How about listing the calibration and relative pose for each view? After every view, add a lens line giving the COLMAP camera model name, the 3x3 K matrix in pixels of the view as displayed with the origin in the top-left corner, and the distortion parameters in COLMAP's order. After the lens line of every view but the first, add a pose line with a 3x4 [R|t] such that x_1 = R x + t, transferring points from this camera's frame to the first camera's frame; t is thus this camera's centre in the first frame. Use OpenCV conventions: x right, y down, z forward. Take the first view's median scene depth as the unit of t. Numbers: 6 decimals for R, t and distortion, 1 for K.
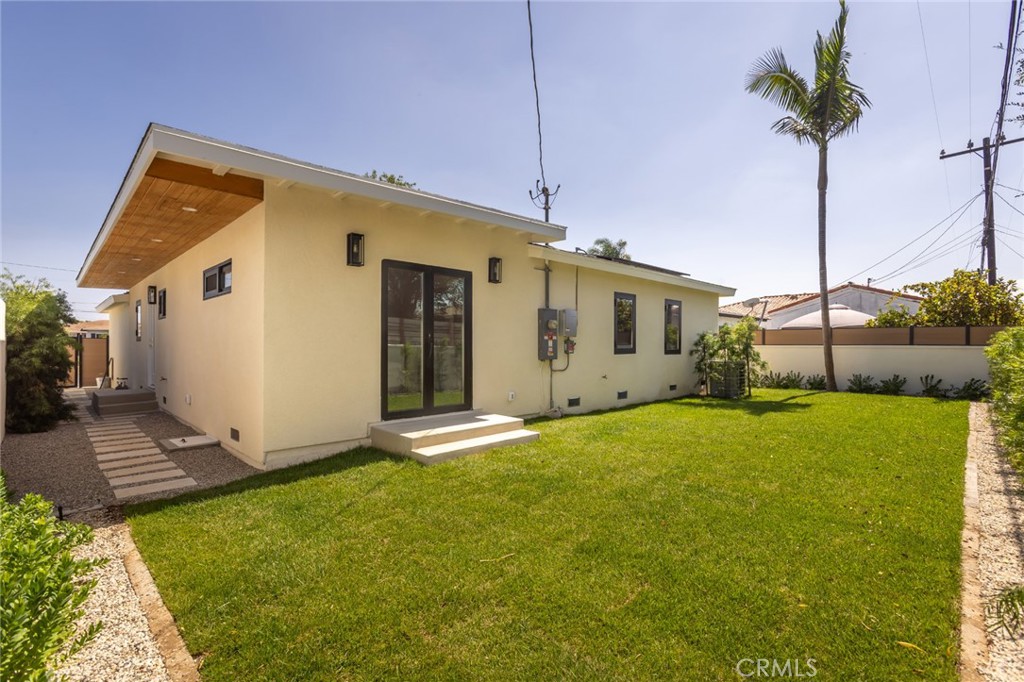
lens RADIAL K [[464.0, 0, 505.5], [0, 464.0, 340.6], [0, 0, 1]] dist [-0.000635, 0.000934]
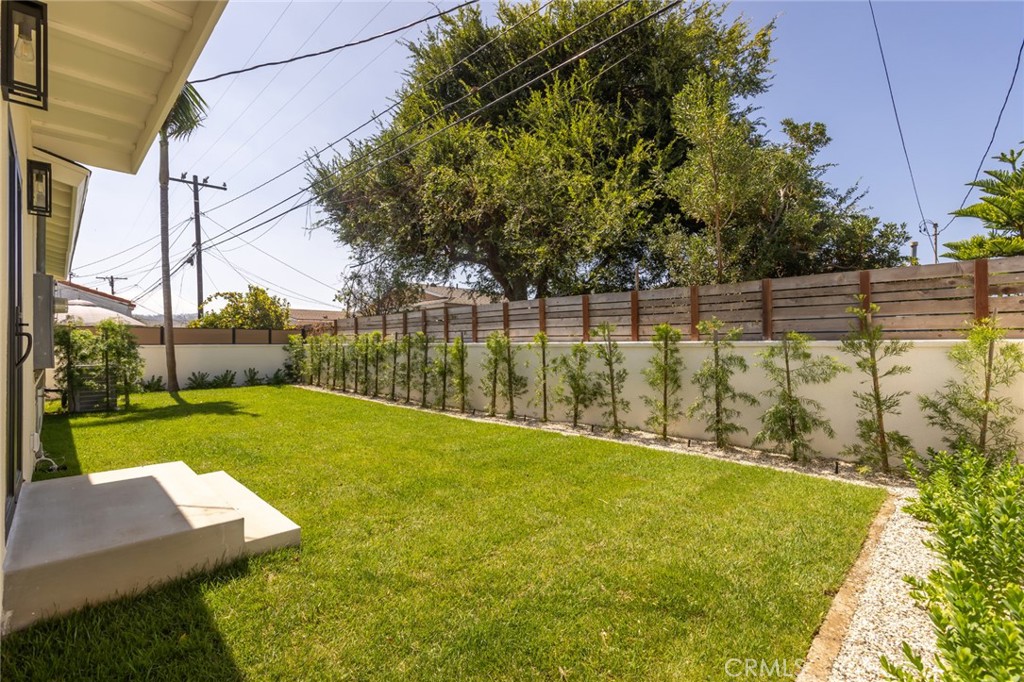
lens RADIAL K [[464.0, 0, 505.5], [0, 464.0, 340.6], [0, 0, 1]] dist [-0.000635, 0.000934]
pose [[0.006839, 0.006369, 0.999956, -0.321956], [-0.002046, 0.999978, -0.006355, 0.006969], [-0.999975, -0.002002, 0.006852, 0.320614]]
